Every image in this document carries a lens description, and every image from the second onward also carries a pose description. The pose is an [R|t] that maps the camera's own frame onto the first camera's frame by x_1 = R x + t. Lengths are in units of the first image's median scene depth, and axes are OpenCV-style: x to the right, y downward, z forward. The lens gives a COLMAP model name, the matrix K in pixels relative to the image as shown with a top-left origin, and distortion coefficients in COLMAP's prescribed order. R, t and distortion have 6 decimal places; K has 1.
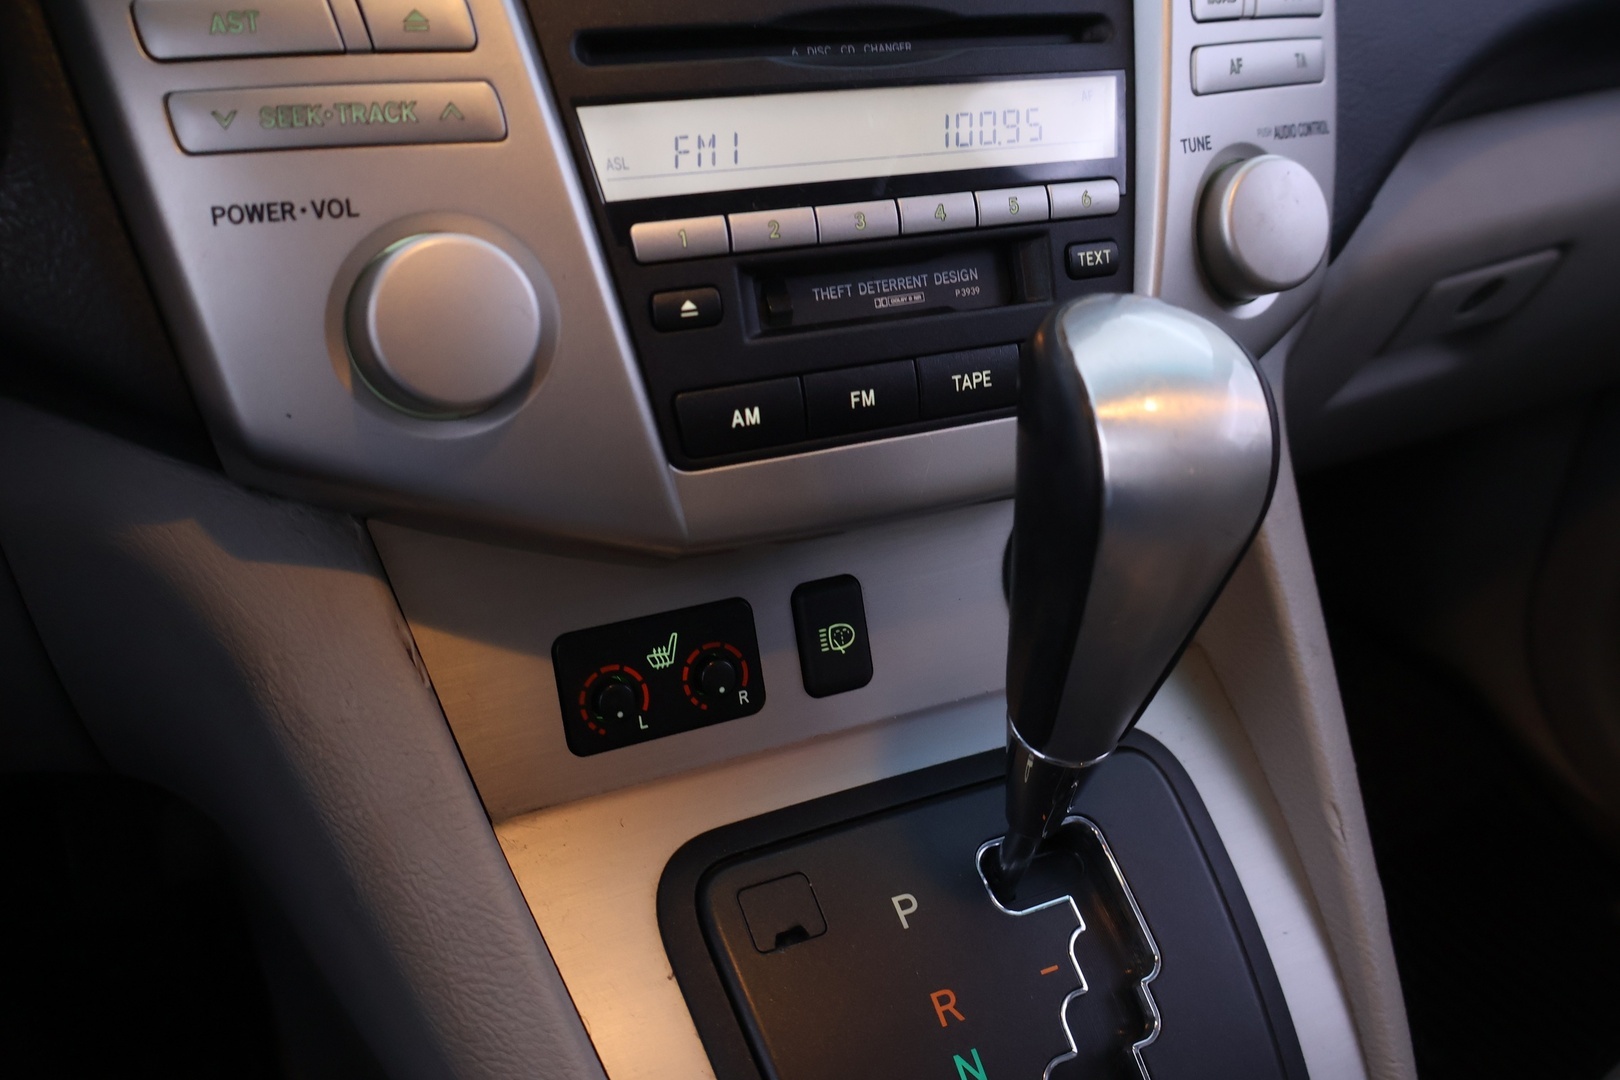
lens RADIAL K [[1356.7, 0, 810.0], [0, 1356.7, 540.0], [0, 0, 1]] dist [0.009381, -0.004067]
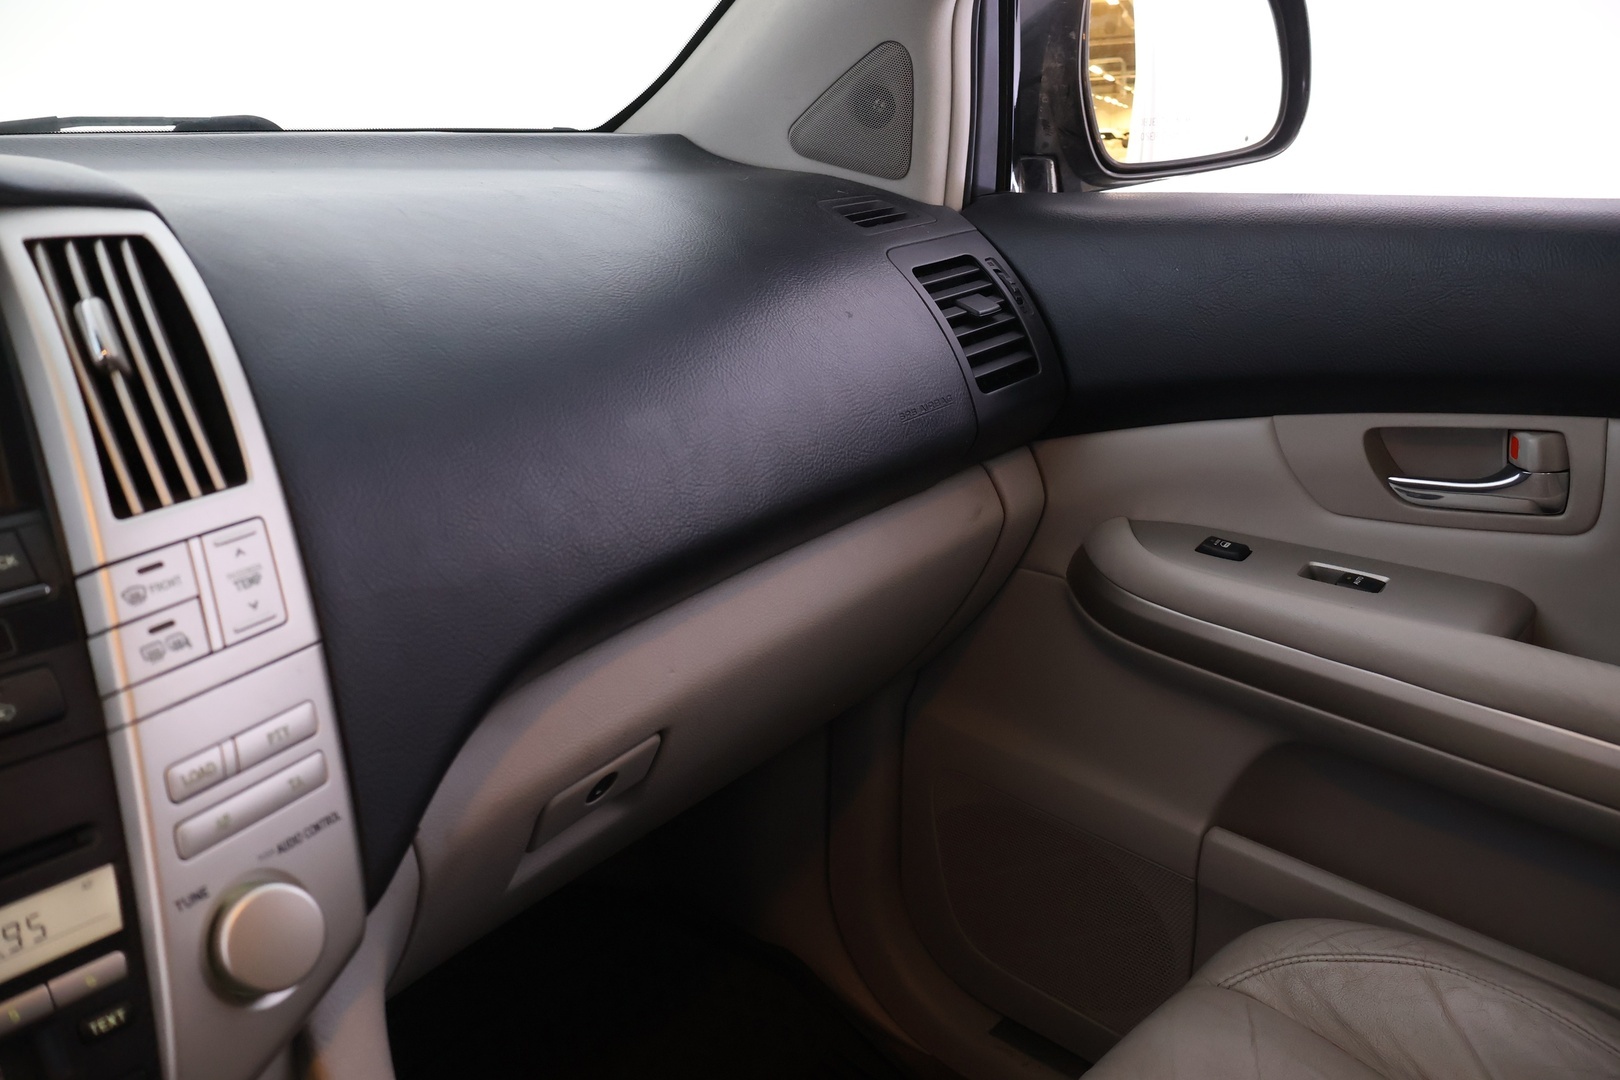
lens RADIAL K [[1356.7, 0, 810.0], [0, 1356.7, 540.0], [0, 0, 1]] dist [0.009381, -0.004067]
pose [[0.922339, -0.153573, 0.354550, 0.453653], [0.202508, 0.973626, -0.105085, -0.399194], [-0.329061, 0.168723, 0.929113, -0.455480]]
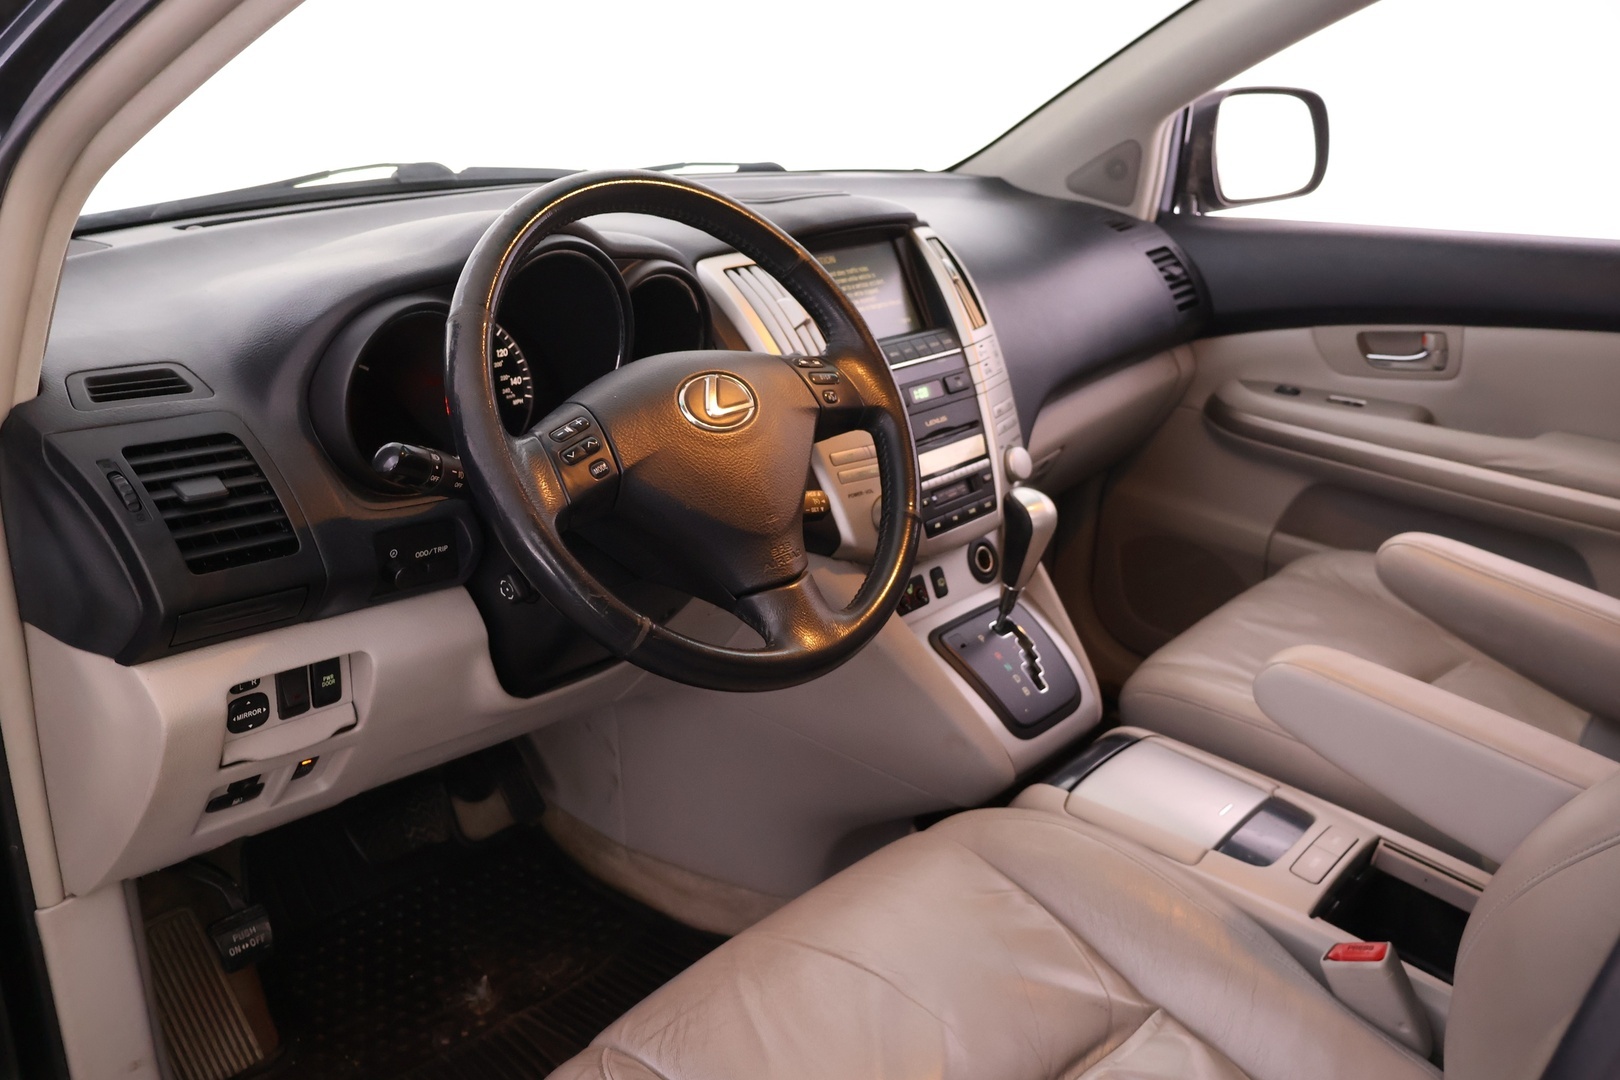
lens RADIAL K [[1353.1, 0, 779.6], [0, 1353.1, 546.4], [0, 0, 1]] dist [-0.007824, -0.006505]
pose [[0.923007, -0.144704, 0.356538, -1.981839], [0.183519, 0.979967, -0.077365, 0.209451], [-0.338201, 0.136840, 0.931072, -2.737871]]
